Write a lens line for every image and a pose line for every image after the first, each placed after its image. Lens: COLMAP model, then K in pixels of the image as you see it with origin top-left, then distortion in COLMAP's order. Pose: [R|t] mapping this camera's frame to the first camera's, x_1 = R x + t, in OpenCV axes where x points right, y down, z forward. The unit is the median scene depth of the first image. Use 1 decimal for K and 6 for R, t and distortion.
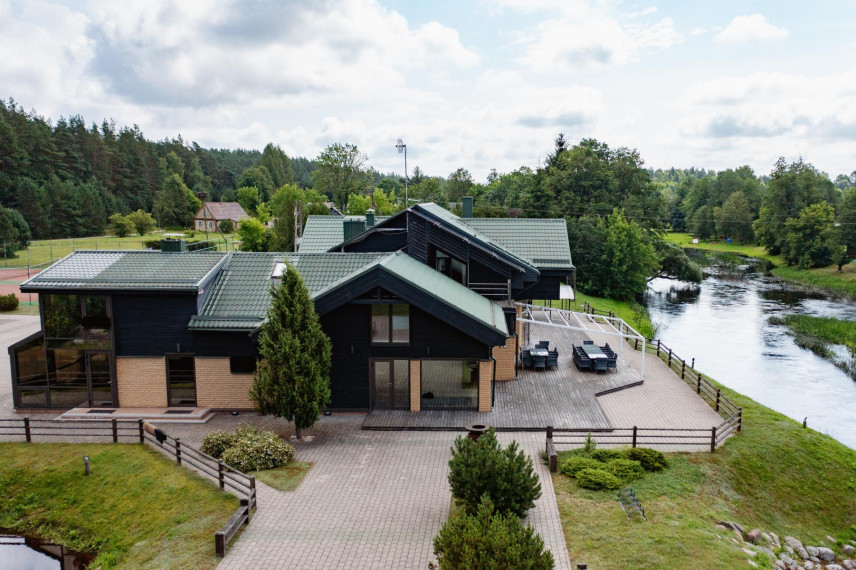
lens RADIAL K [[796.2, 0, 505.0], [0, 796.2, 326.8], [0, 0, 1]] dist [-0.008386, -0.012541]
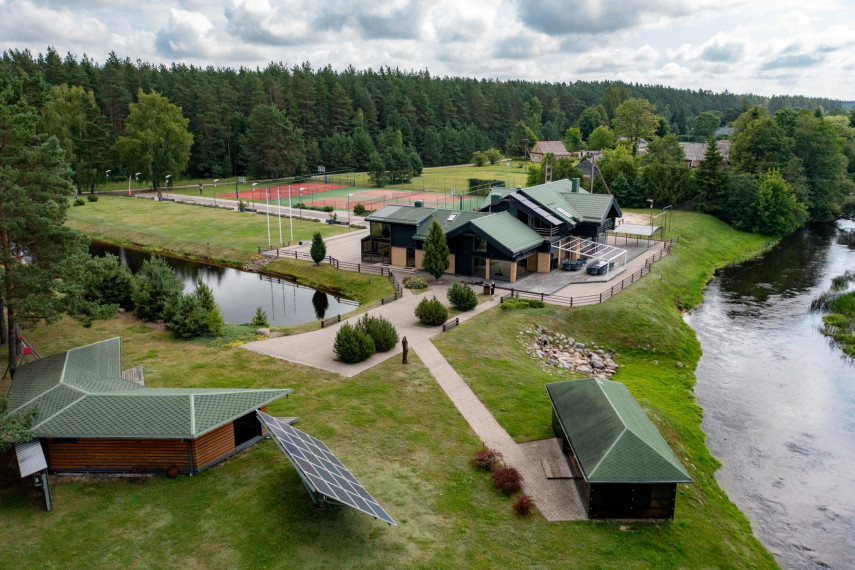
lens RADIAL K [[664.1, 0, 415.2], [0, 664.1, 287.1], [0, 0, 1]] dist [-0.001524, 0.001357]
pose [[0.824387, 0.128333, -0.551286, 0.866652], [-0.077174, 0.990347, 0.115137, -0.094003], [0.560740, -0.052373, 0.826334, -0.868262]]
